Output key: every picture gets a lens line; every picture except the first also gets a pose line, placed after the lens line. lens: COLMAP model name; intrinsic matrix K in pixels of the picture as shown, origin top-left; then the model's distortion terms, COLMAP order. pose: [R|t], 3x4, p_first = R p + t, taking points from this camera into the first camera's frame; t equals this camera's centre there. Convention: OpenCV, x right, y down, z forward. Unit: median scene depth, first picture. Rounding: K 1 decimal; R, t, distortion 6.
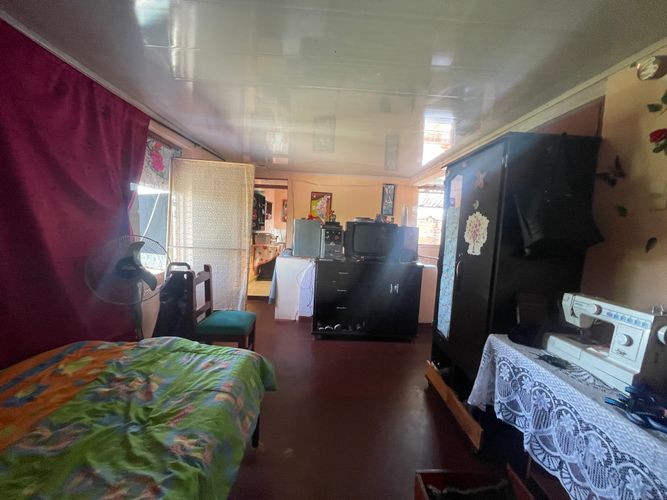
lens RADIAL K [[266.8, 0, 332.5], [0, 266.8, 250.4], [0, 0, 1]] dist [0.003345, -0.001362]
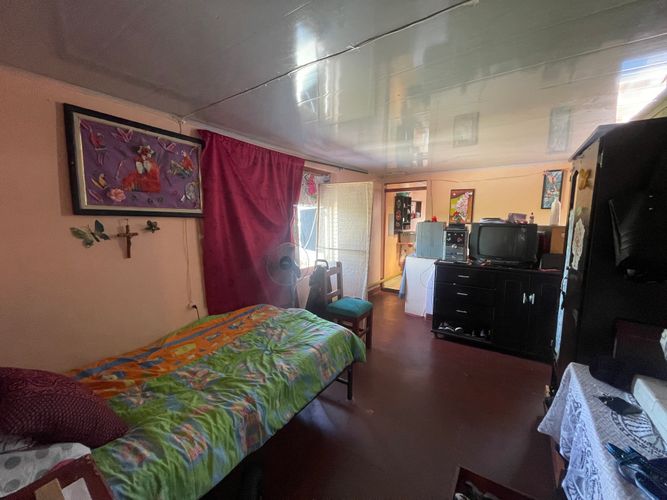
lens RADIAL K [[266.8, 0, 333.8], [0, 266.8, 249.7], [0, 0, 1]] dist [0.003345, -0.001362]
pose [[0.814506, 0.025100, -0.579611, 0.311321], [-0.012324, 0.999587, 0.025968, -0.046077], [0.580024, -0.014008, 0.814479, -0.106616]]
